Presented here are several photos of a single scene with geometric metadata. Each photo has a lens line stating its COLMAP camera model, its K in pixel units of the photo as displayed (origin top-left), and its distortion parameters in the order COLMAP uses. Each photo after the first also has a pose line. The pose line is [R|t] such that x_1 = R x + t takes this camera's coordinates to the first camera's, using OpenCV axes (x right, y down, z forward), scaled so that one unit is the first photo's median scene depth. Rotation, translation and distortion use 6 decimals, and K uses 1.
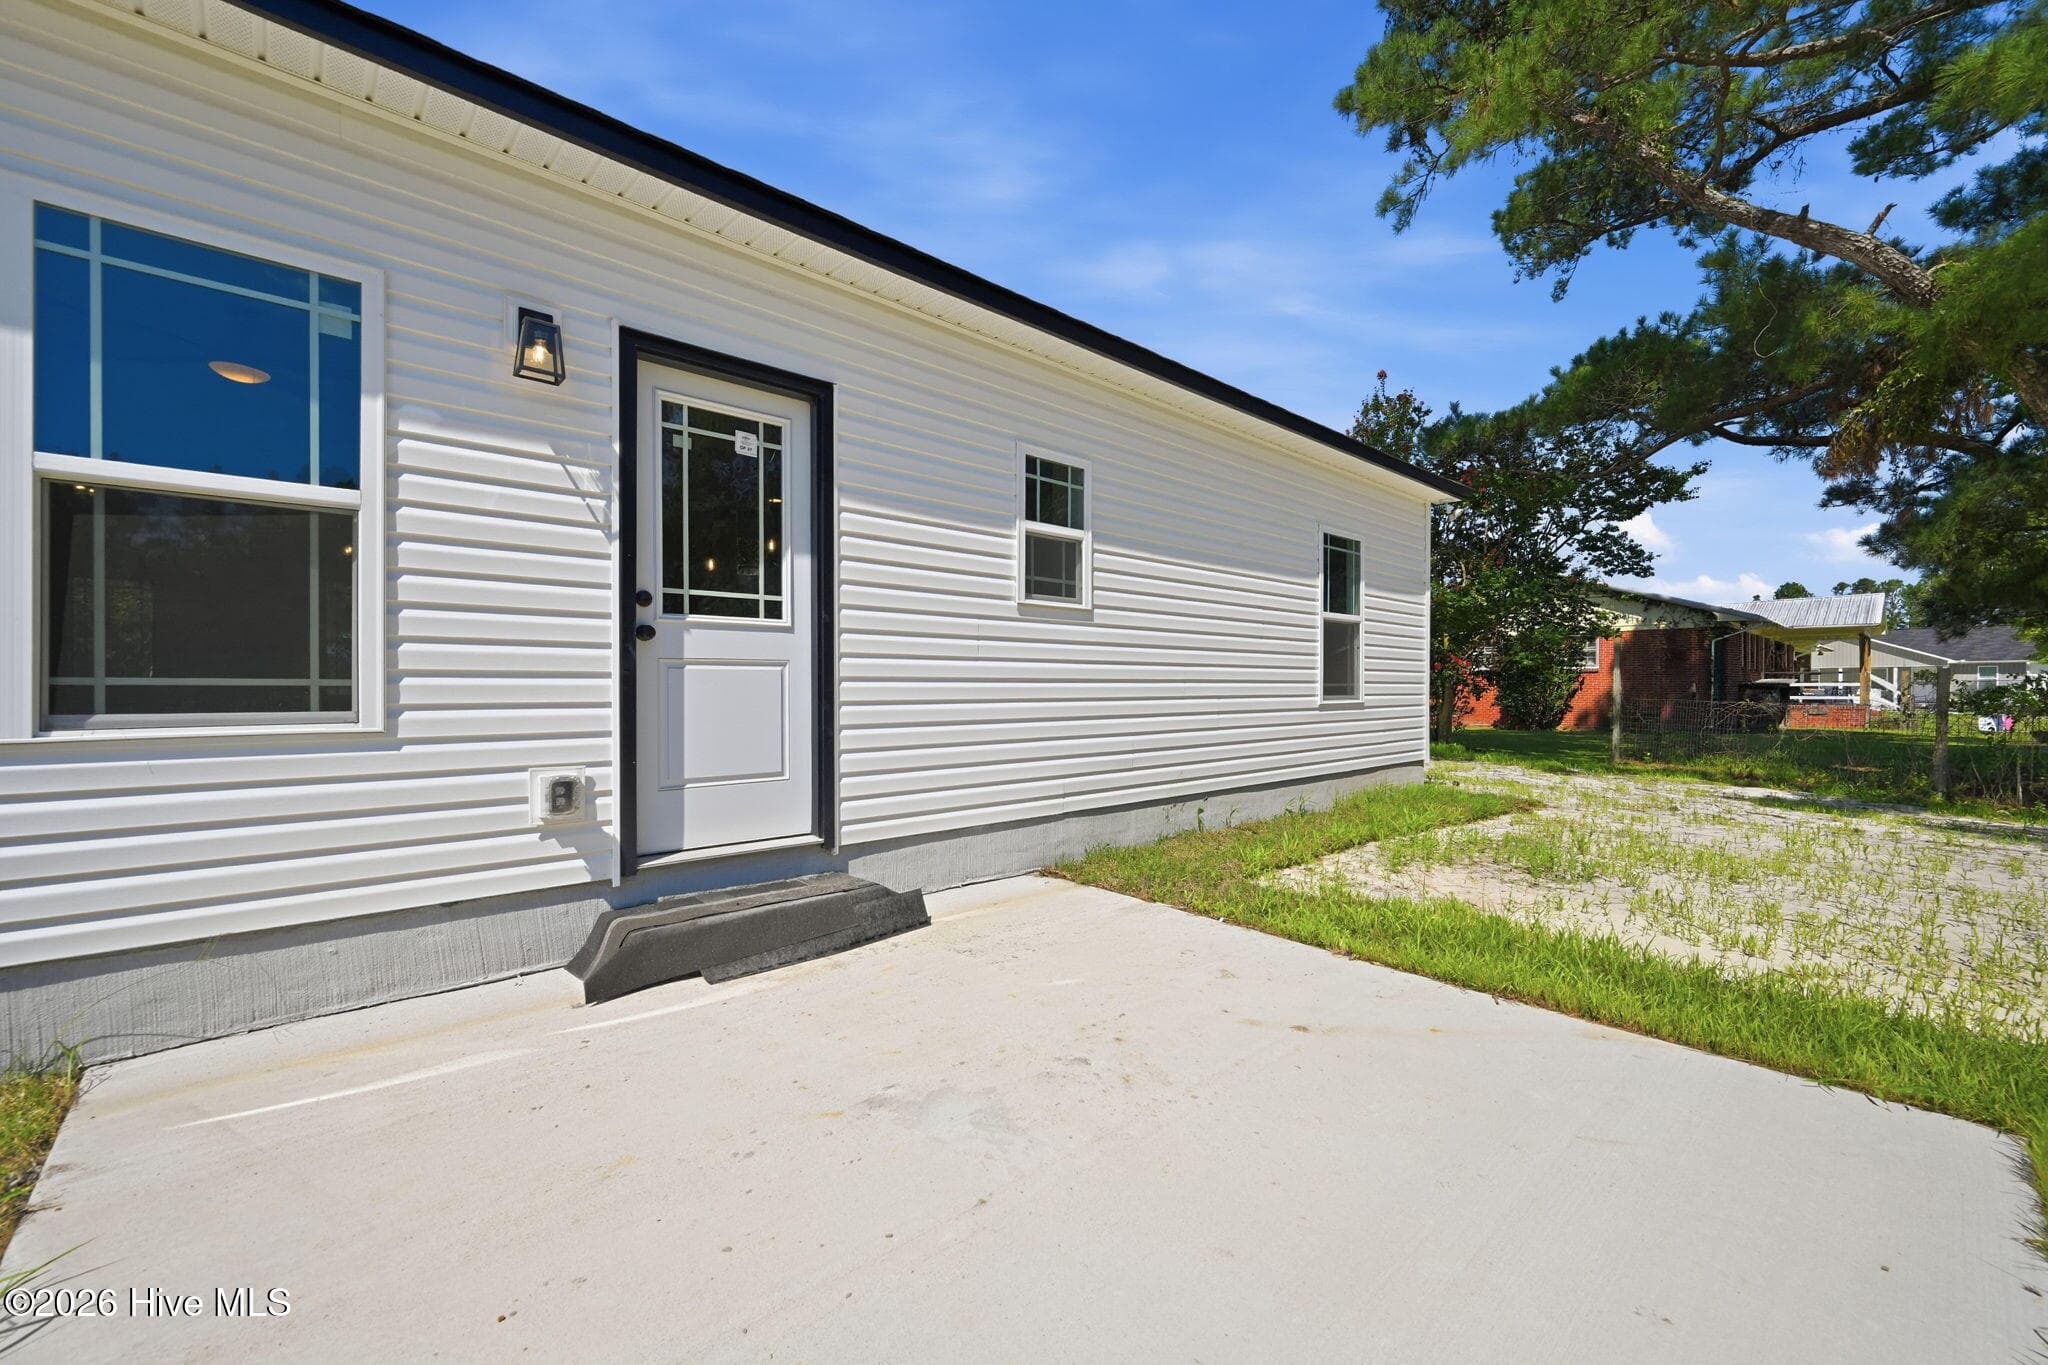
lens RADIAL K [[811.6, 0, 1026.8], [0, 811.6, 692.0], [0, 0, 1]] dist [0.000946, -0.000163]
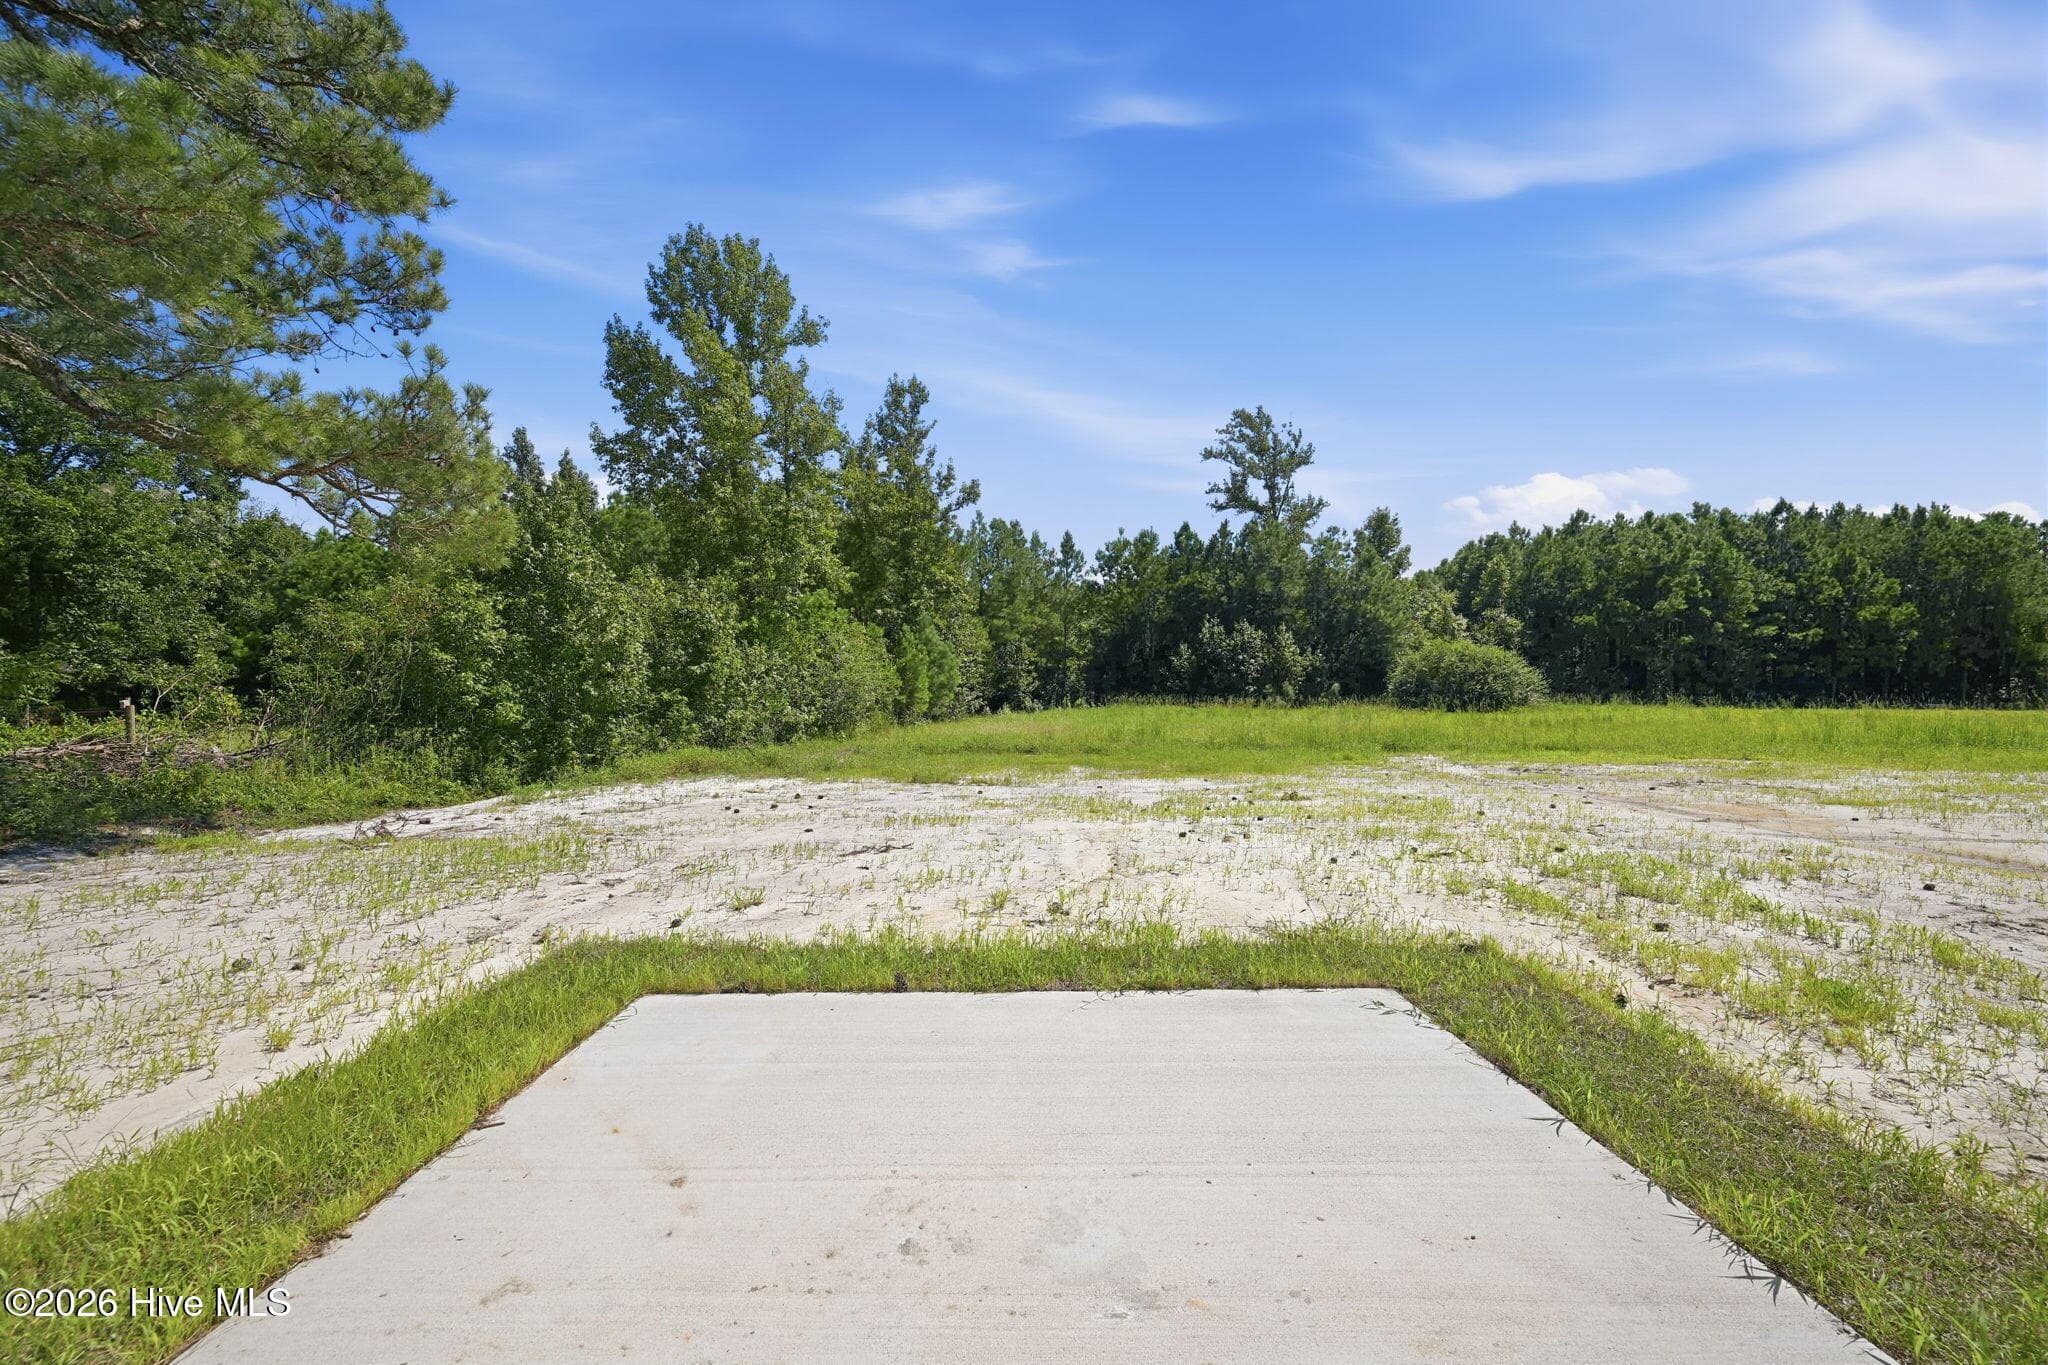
lens RADIAL K [[811.6, 0, 1026.8], [0, 811.6, 692.0], [0, 0, 1]] dist [0.000946, -0.000163]
pose [[-0.743783, -0.003374, 0.668413, -0.417145], [0.006750, 0.999898, 0.012559, -0.105004], [-0.668388, 0.013853, -0.743684, 1.065672]]
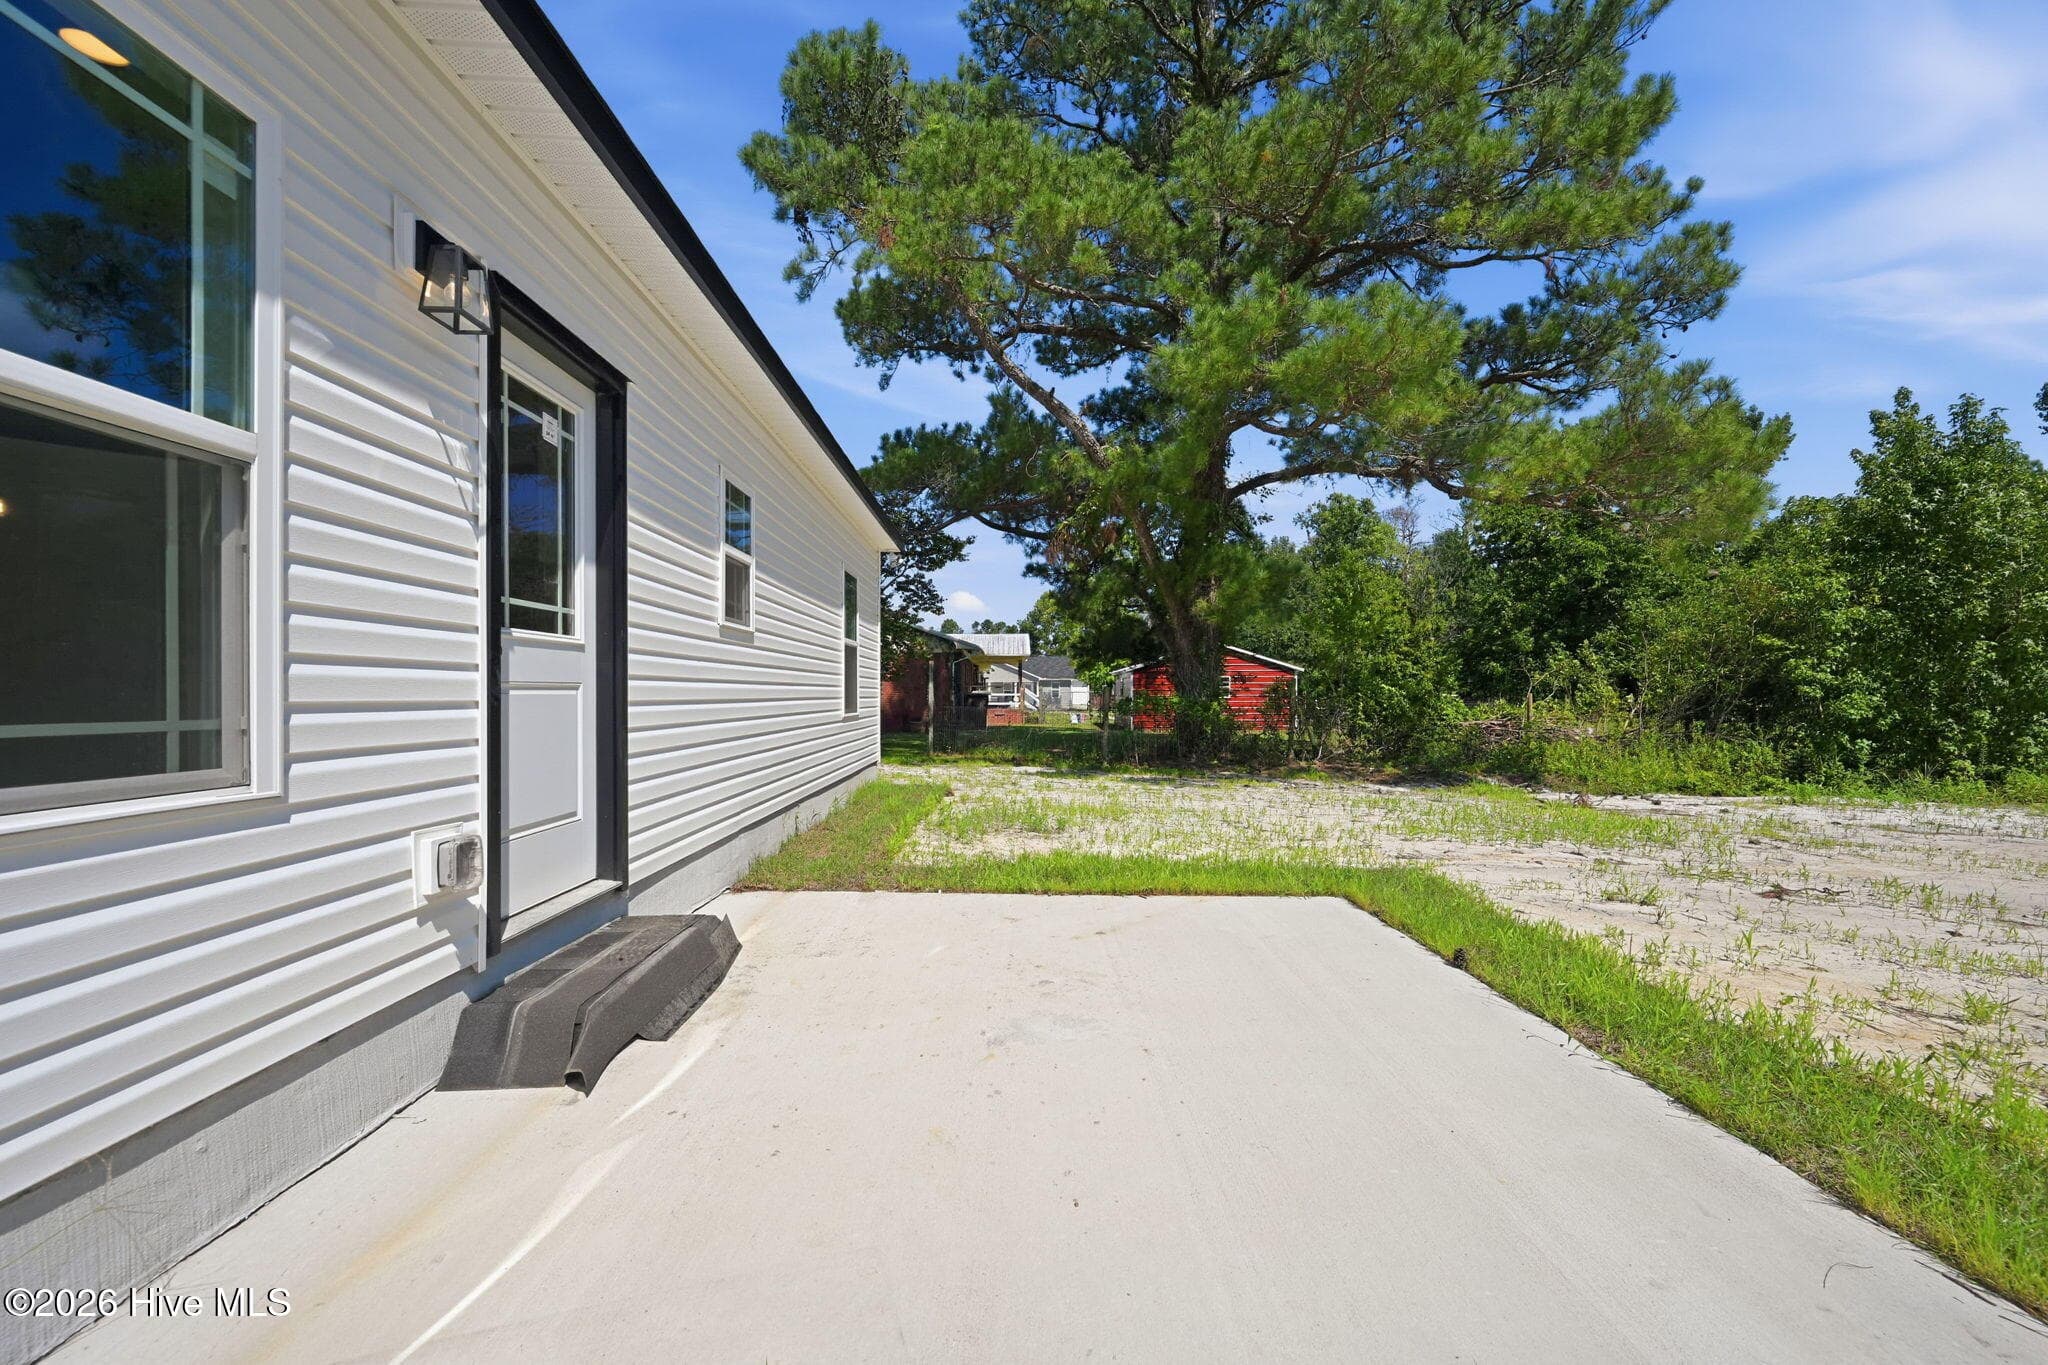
lens RADIAL K [[811.1, 0, 1015.7], [0, 811.1, 689.3], [0, 0, 1]] dist [-0.001511, 0.004464]
pose [[0.668428, 0.002744, 0.743772, -0.683054], [0.007210, 0.999922, -0.010169, -0.021538], [-0.743742, 0.012160, 0.668356, 0.072922]]
